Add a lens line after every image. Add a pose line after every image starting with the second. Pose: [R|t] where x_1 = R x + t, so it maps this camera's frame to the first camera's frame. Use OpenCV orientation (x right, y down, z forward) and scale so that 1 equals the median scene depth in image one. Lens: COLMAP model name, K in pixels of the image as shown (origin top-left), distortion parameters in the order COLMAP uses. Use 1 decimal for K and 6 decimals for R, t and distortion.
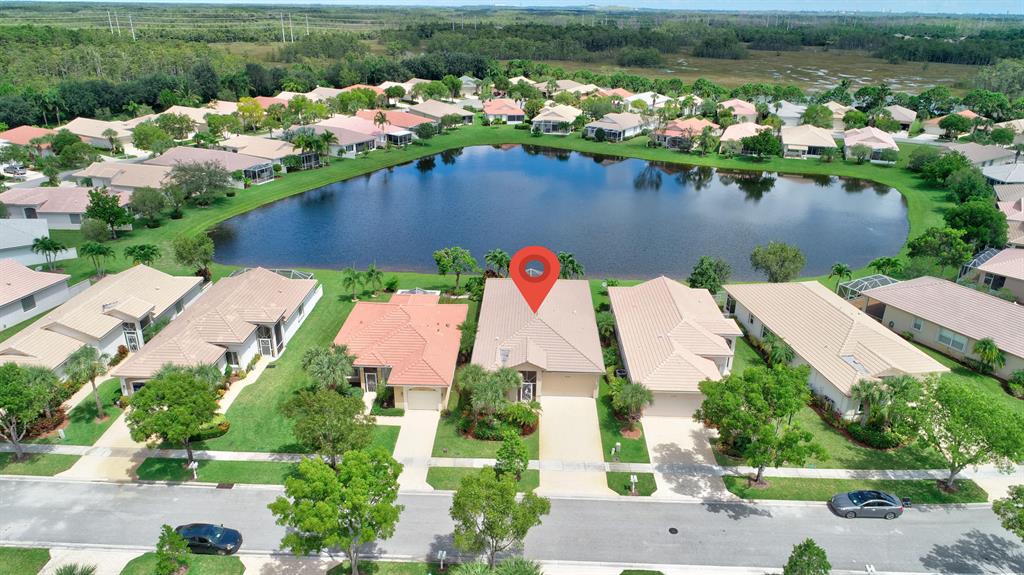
lens RADIAL K [[685.5, 0, 512.0], [0, 685.5, 287.5], [0, 0, 1]] dist [-0.001640, 0.000831]
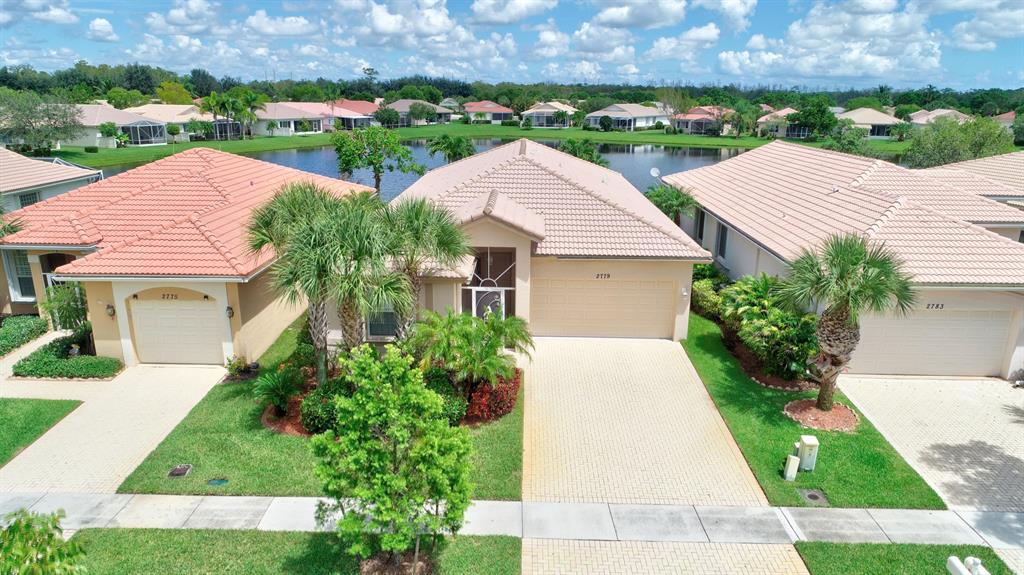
lens RADIAL K [[685.5, 0, 512.0], [0, 685.5, 287.5], [0, 0, 1]] dist [-0.001640, 0.000831]
pose [[0.999946, -0.006564, 0.008003, 0.031190], [0.007428, 0.993541, -0.113228, 0.180992], [-0.007208, 0.113282, 0.993537, 0.660165]]
